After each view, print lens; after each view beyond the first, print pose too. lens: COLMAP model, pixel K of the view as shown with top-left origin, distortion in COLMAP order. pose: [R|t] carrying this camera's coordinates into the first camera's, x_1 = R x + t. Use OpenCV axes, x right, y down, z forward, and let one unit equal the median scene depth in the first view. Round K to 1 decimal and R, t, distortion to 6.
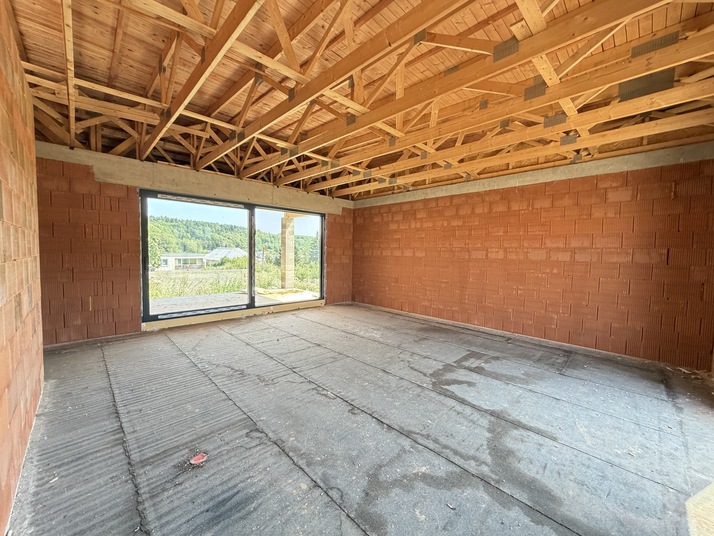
lens RADIAL K [[284.8, 0, 355.5], [0, 284.8, 266.7], [0, 0, 1]] dist [-0.000635, 0.000466]
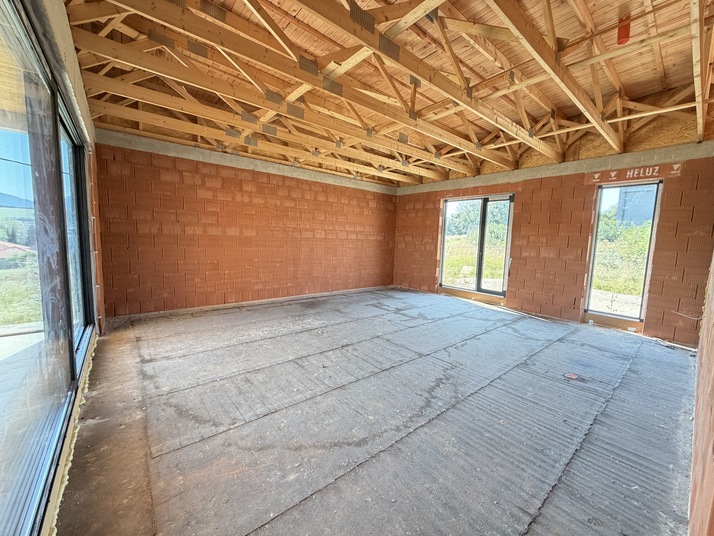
lens RADIAL K [[284.8, 0, 355.5], [0, 284.8, 266.7], [0, 0, 1]] dist [-0.000635, 0.000466]
pose [[0.084846, -0.116983, 0.989503, -0.837139], [0.019497, 0.993089, 0.115735, -0.049141], [-0.996203, 0.009472, 0.086540, 0.802158]]
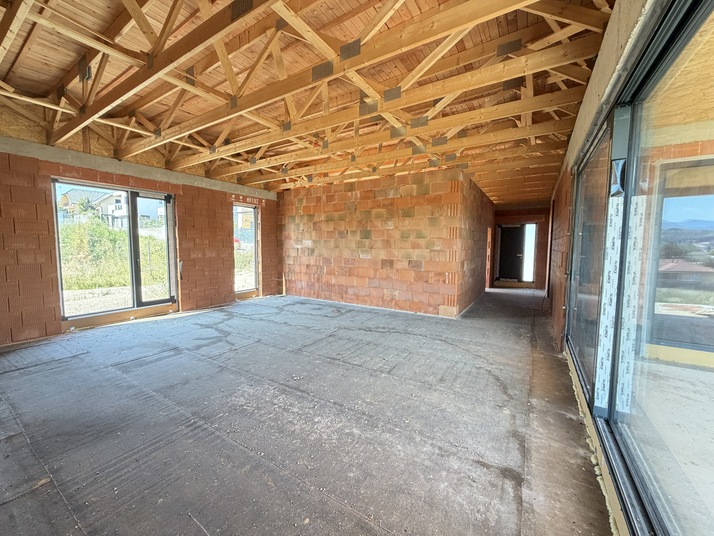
lens RADIAL K [[284.8, 0, 355.5], [0, 284.8, 266.7], [0, 0, 1]] dist [-0.000635, 0.000466]
pose [[-0.971599, -0.005935, -0.236560, -0.005621], [-0.035653, 0.991945, 0.121546, -0.080388], [0.233933, 0.126528, -0.963984, 1.578700]]
